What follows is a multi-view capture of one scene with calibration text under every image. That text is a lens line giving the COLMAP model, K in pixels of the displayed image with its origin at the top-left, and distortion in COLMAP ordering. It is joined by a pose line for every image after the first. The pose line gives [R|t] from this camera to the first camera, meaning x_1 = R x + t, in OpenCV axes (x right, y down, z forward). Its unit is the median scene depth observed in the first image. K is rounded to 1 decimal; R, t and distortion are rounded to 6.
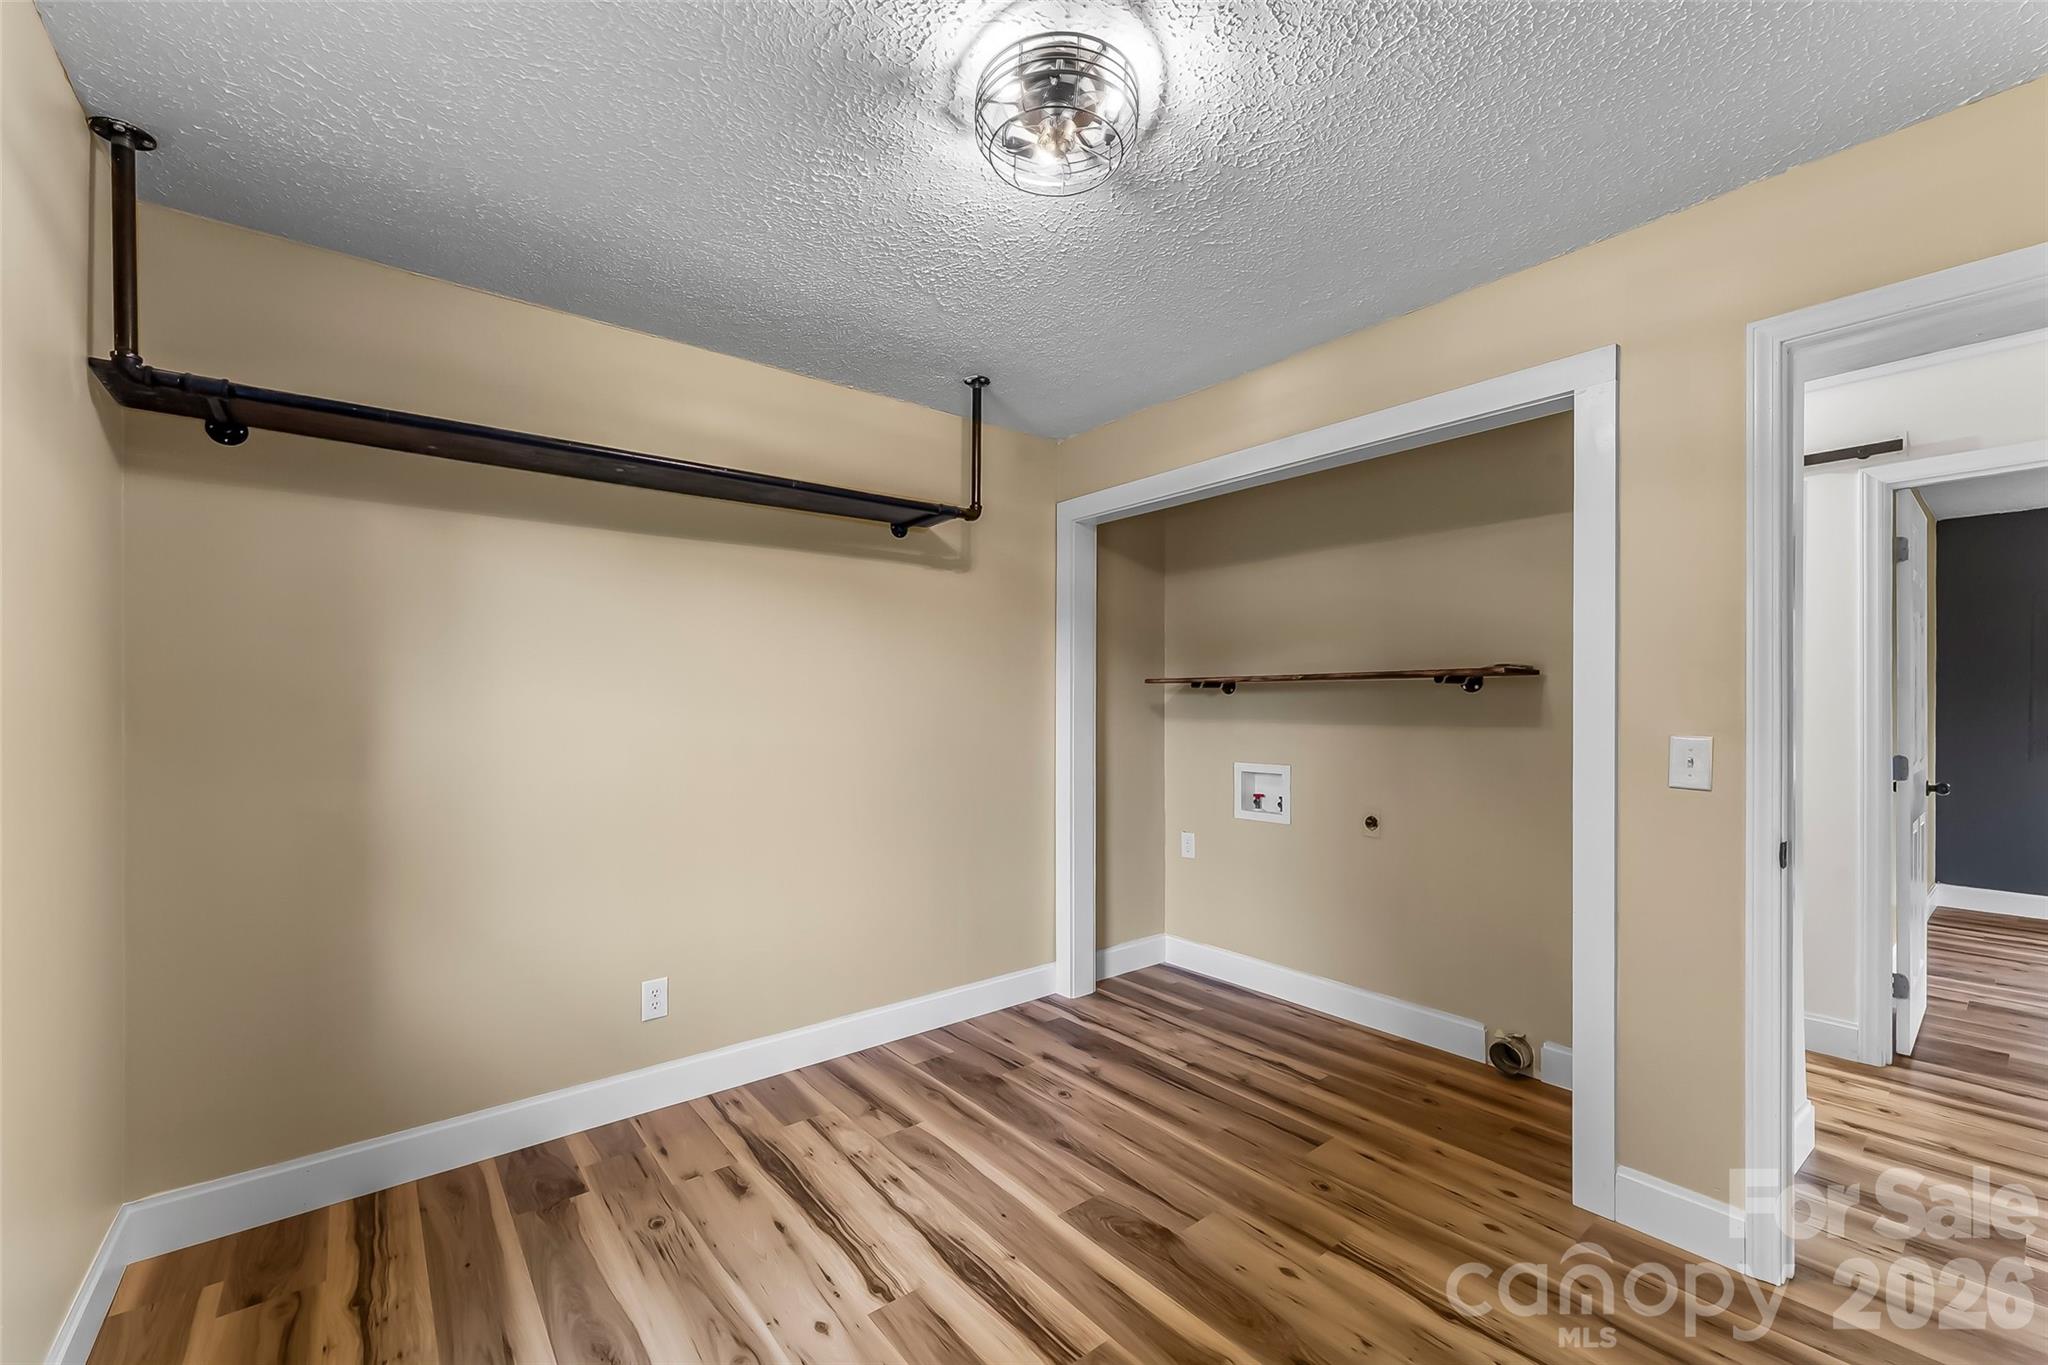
lens RADIAL K [[842.2, 0, 1024.0], [0, 842.2, 682.5], [0, 0, 1]] dist [-0.001200, -0.000073]
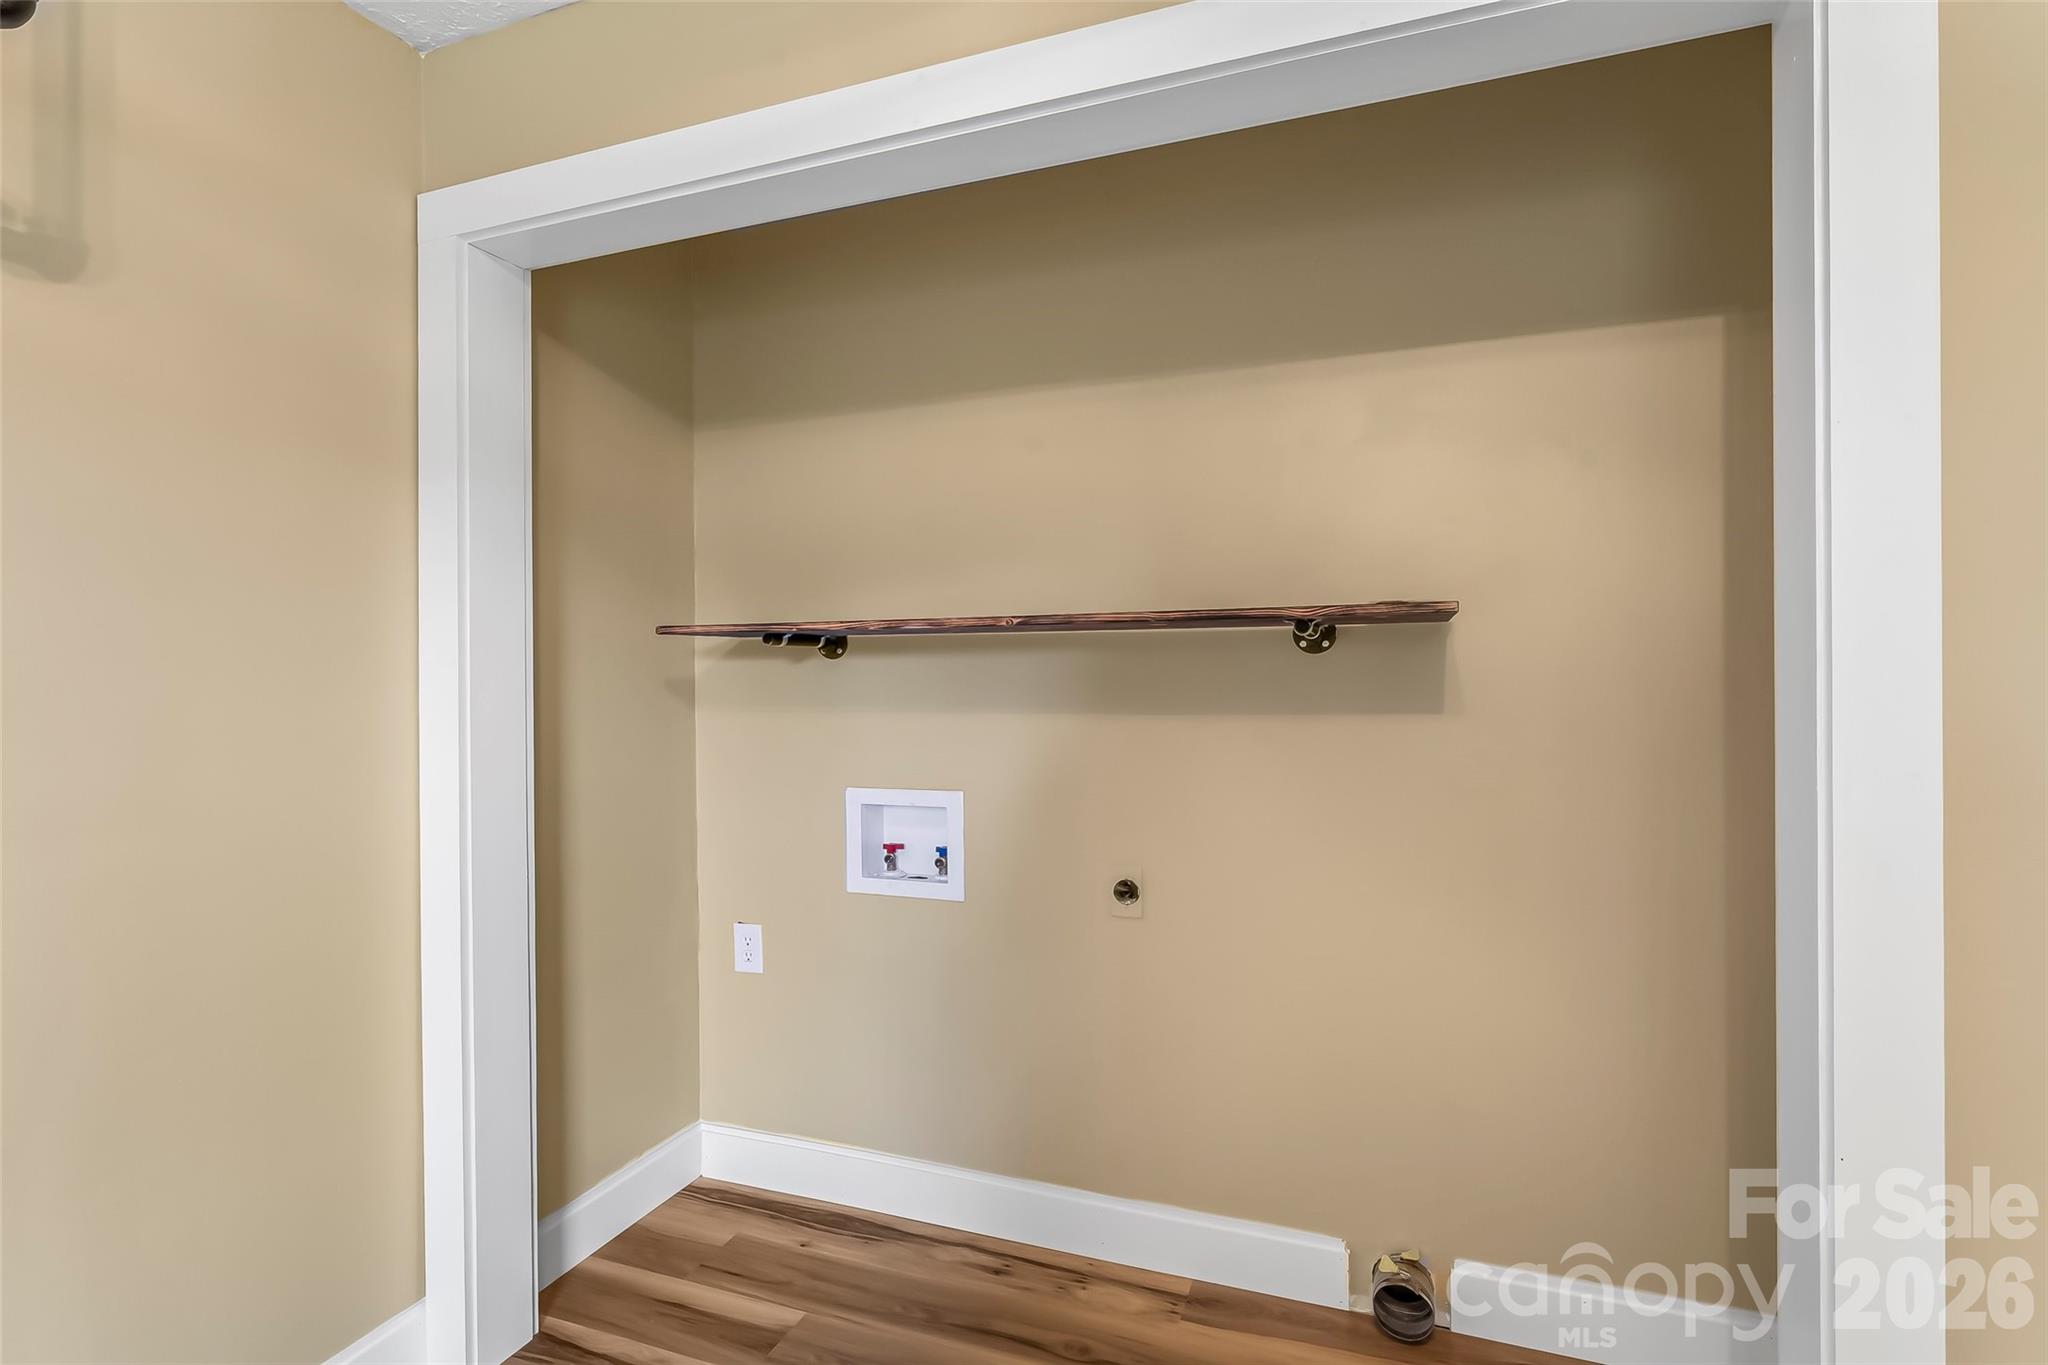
lens RADIAL K [[726.0, 0, 1024.0], [0, 726.0, 682.5], [0, 0, 1]] dist [-0.002829, -0.000179]
pose [[0.797316, -0.009731, 0.603483, 0.064499], [-0.009646, 0.999537, 0.028861, 0.014765], [-0.603484, -0.028832, 0.796853, 0.572165]]
